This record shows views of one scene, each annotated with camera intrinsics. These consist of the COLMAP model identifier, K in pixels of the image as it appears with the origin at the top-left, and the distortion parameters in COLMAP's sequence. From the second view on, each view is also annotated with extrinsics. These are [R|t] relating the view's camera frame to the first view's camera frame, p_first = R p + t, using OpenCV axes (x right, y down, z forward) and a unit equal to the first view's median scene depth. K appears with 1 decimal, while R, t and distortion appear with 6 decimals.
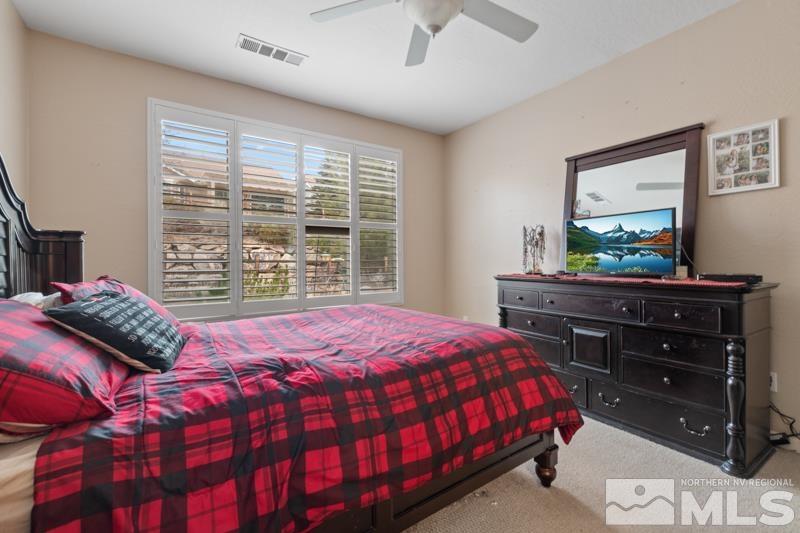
lens RADIAL K [[367.0, 0, 382.1], [0, 367.0, 266.0], [0, 0, 1]] dist [0.003041, -0.000010]
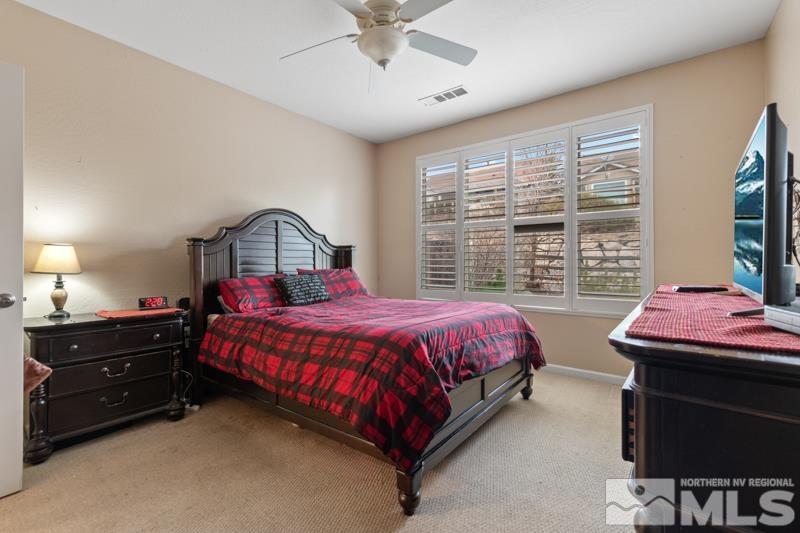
lens RADIAL K [[347.4, 0, 403.4], [0, 347.4, 267.5], [0, 0, 1]] dist [-0.001363, -0.000157]
pose [[0.326018, 0.021726, -0.945114, 0.601940], [-0.007491, 0.999764, 0.020398, -0.006732], [0.945334, 0.000429, 0.326103, 0.344804]]
